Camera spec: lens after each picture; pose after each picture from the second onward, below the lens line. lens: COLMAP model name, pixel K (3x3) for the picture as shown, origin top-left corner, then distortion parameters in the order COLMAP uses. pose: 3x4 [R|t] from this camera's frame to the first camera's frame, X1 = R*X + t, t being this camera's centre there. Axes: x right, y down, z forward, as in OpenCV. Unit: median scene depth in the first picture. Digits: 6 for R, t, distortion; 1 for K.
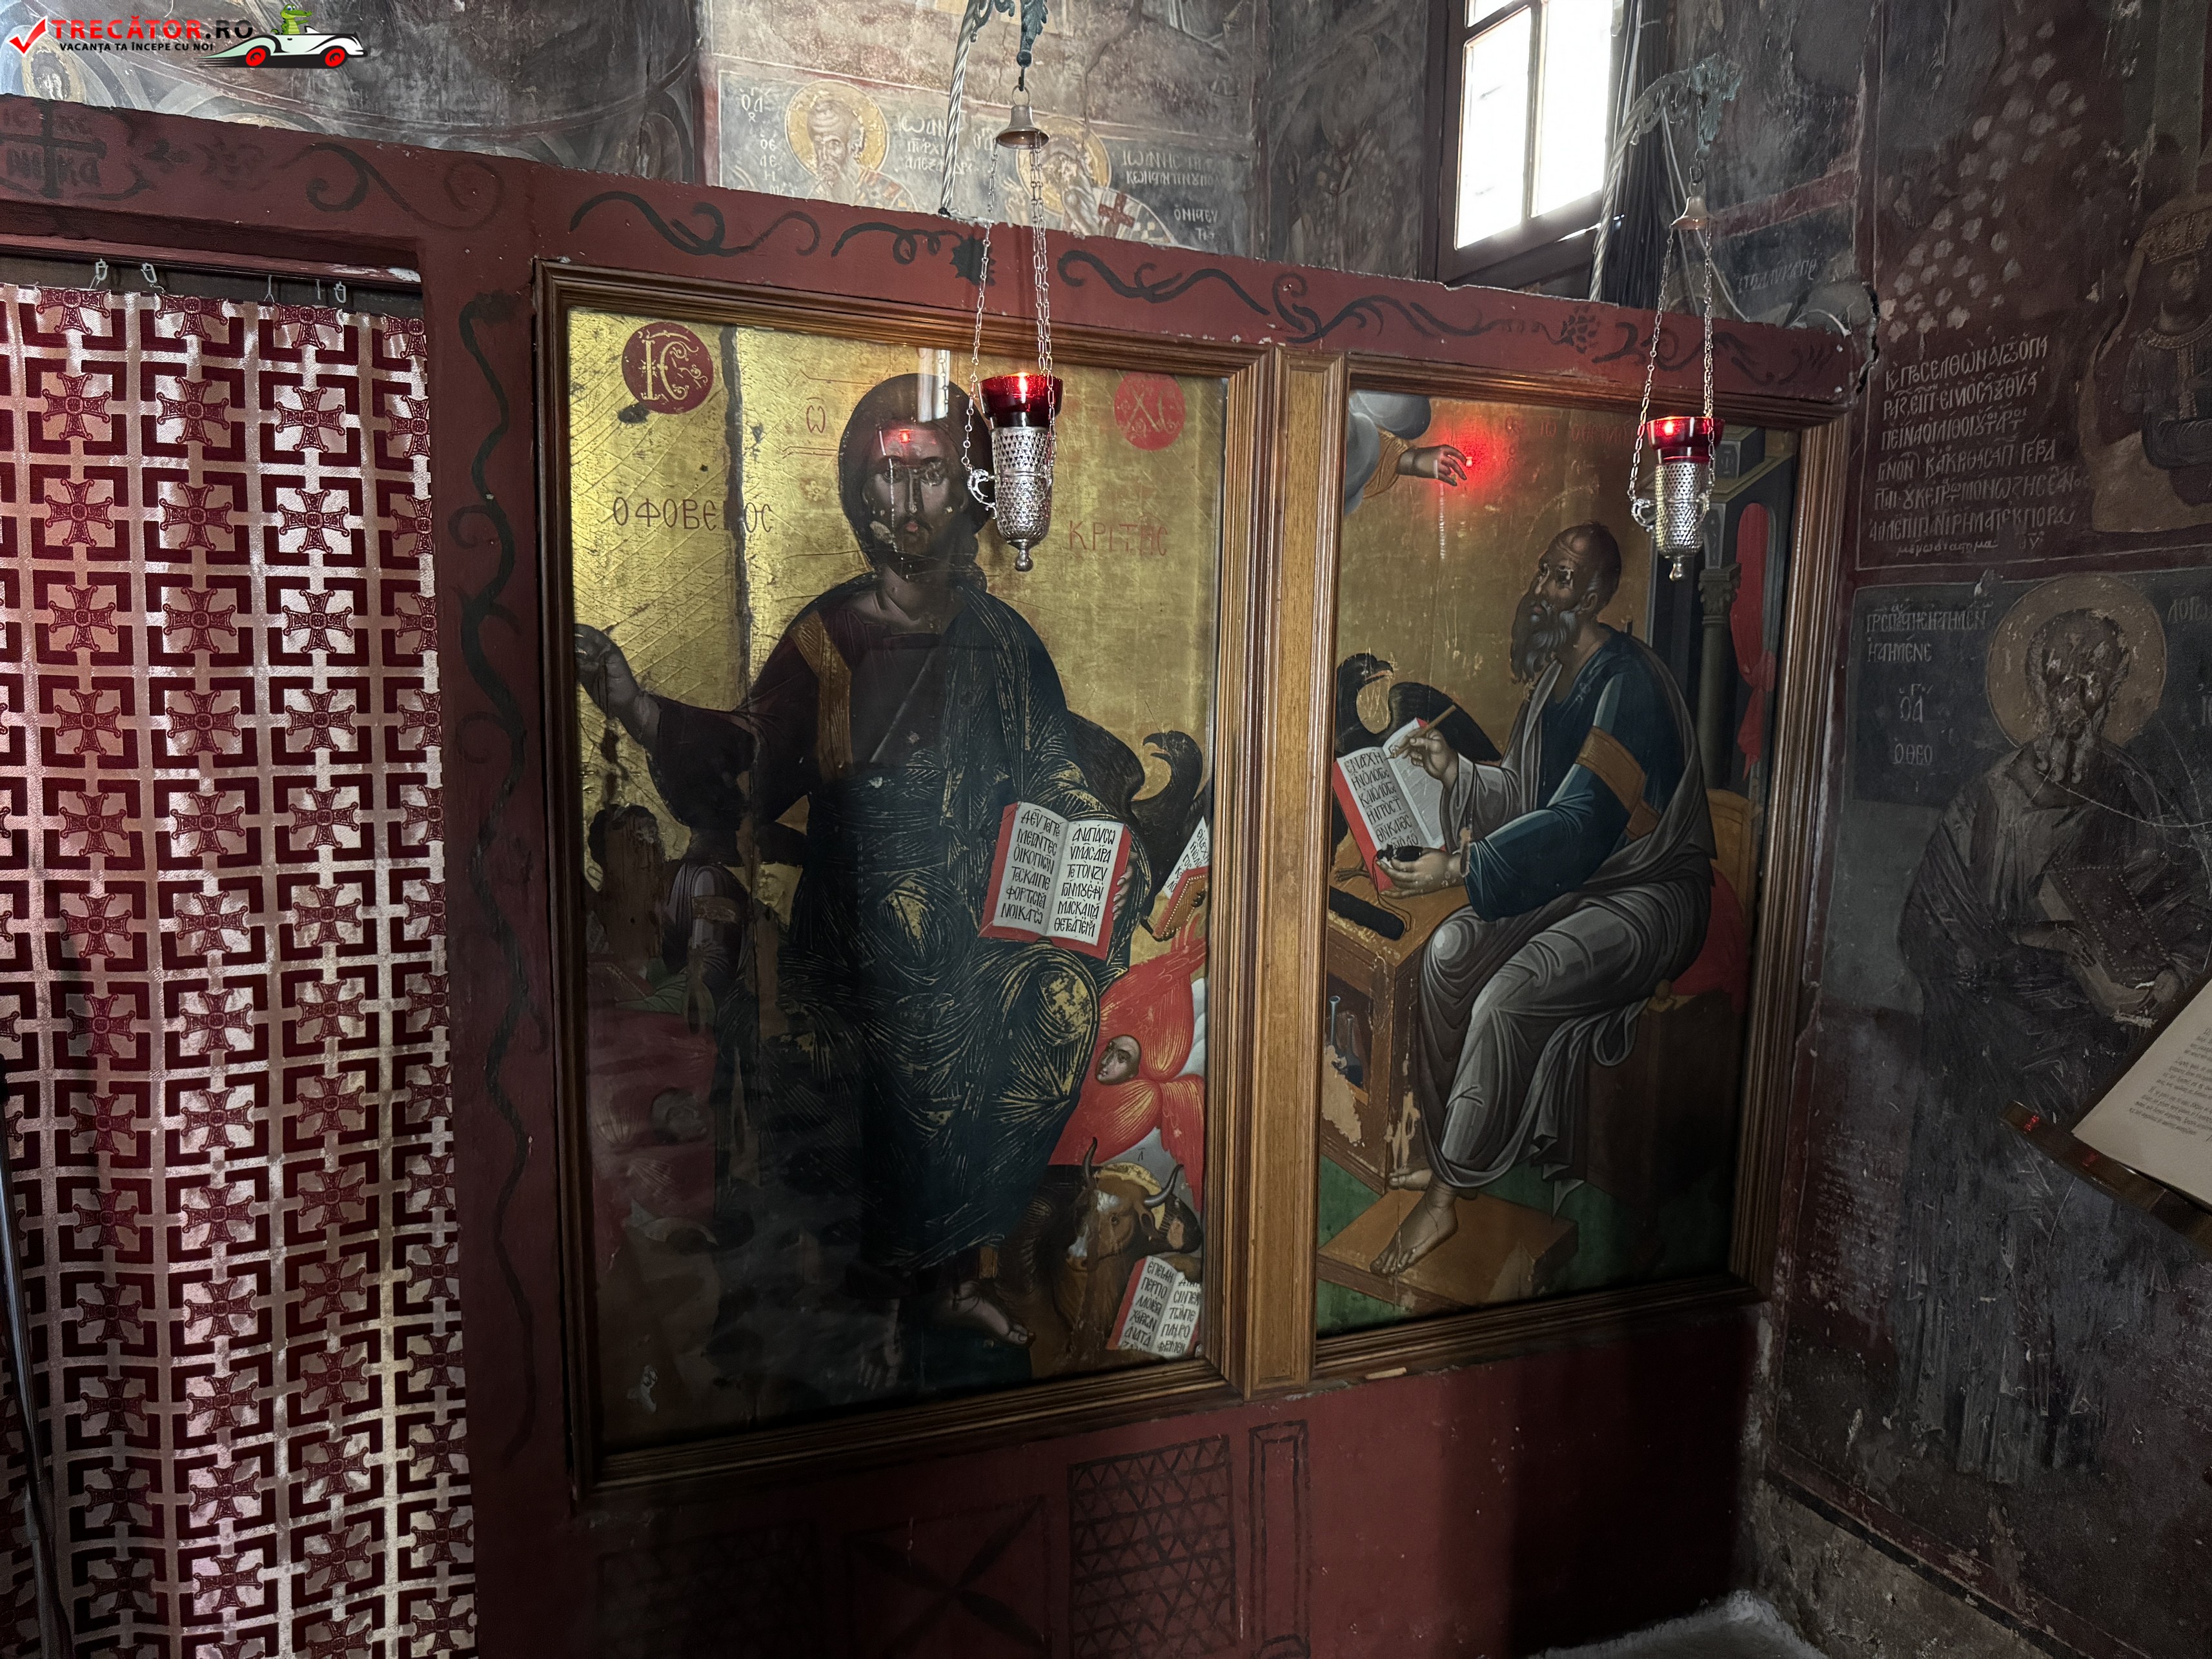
lens RADIAL K [[1560.4, 0, 1092.8], [0, 1560.4, 830.6], [0, 0, 1]] dist [0.030240, -0.037893]
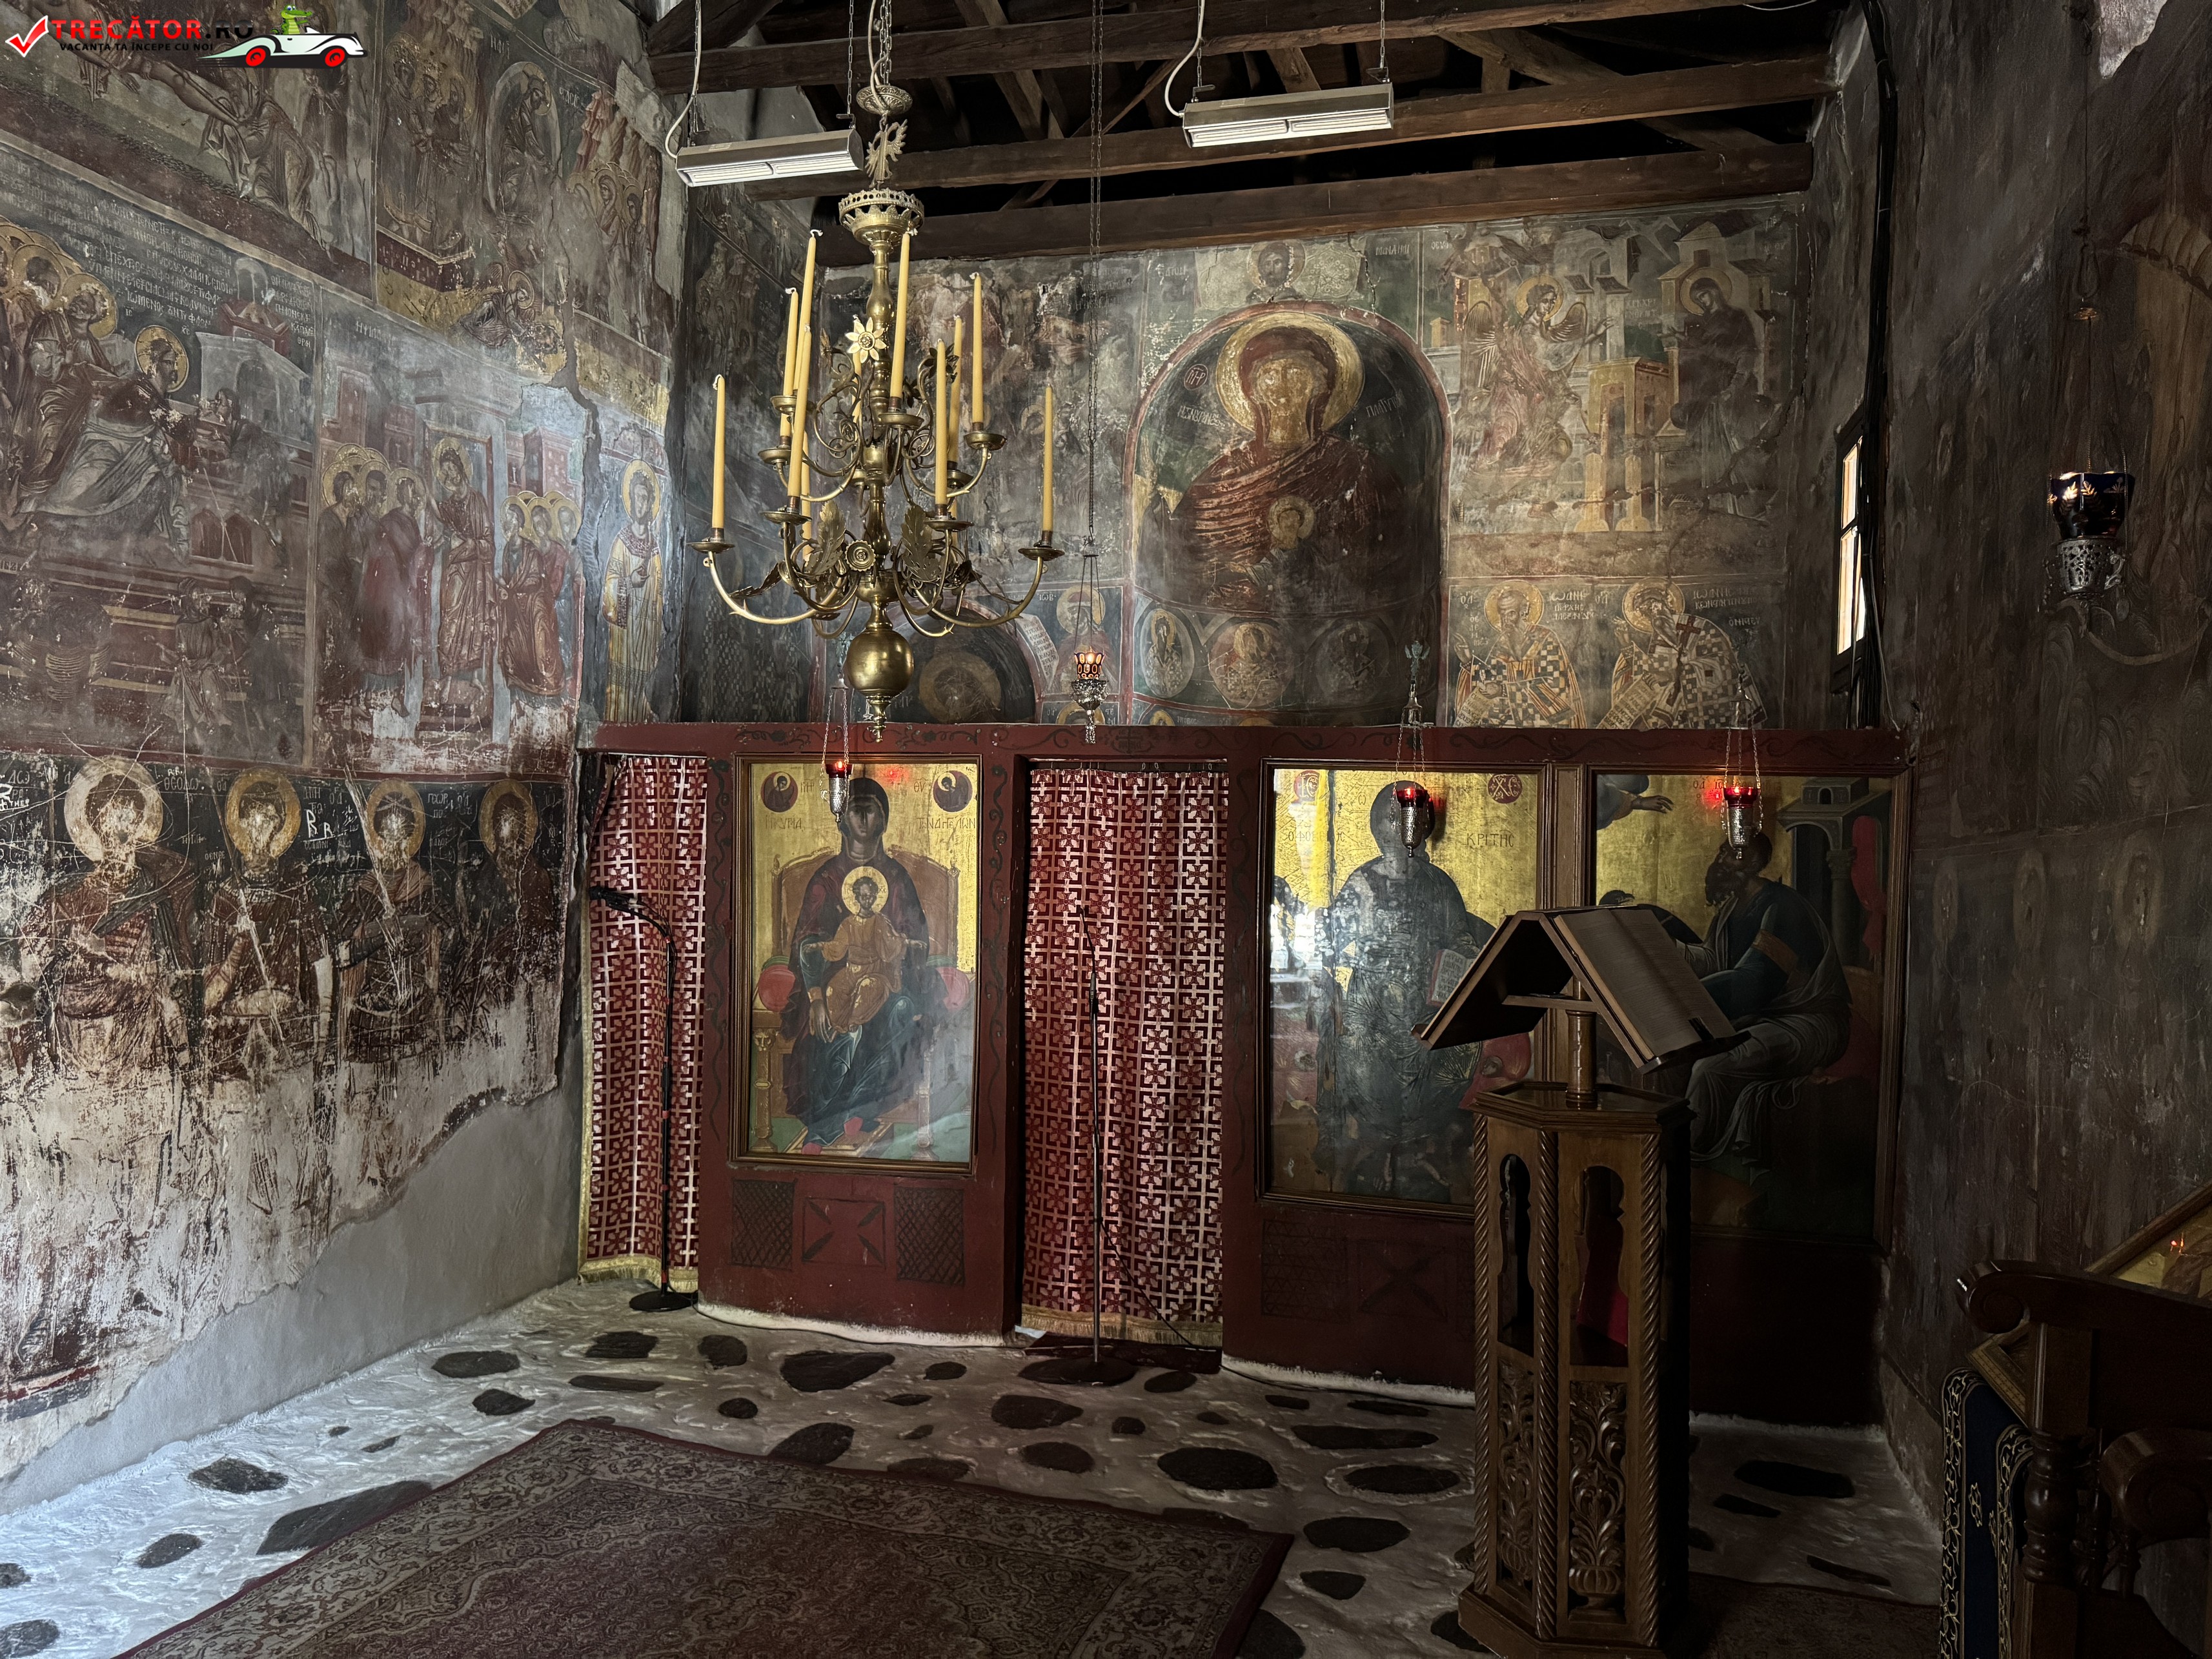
lens RADIAL K [[1560.4, 0, 1110.3], [0, 1560.4, 823.3], [0, 0, 1]] dist [0.030240, -0.037893]
pose [[0.800879, -0.008959, -0.598760, 0.959190], [-0.079520, 0.989442, -0.121168, 0.119862], [0.593523, 0.144655, 0.791710, -1.217338]]
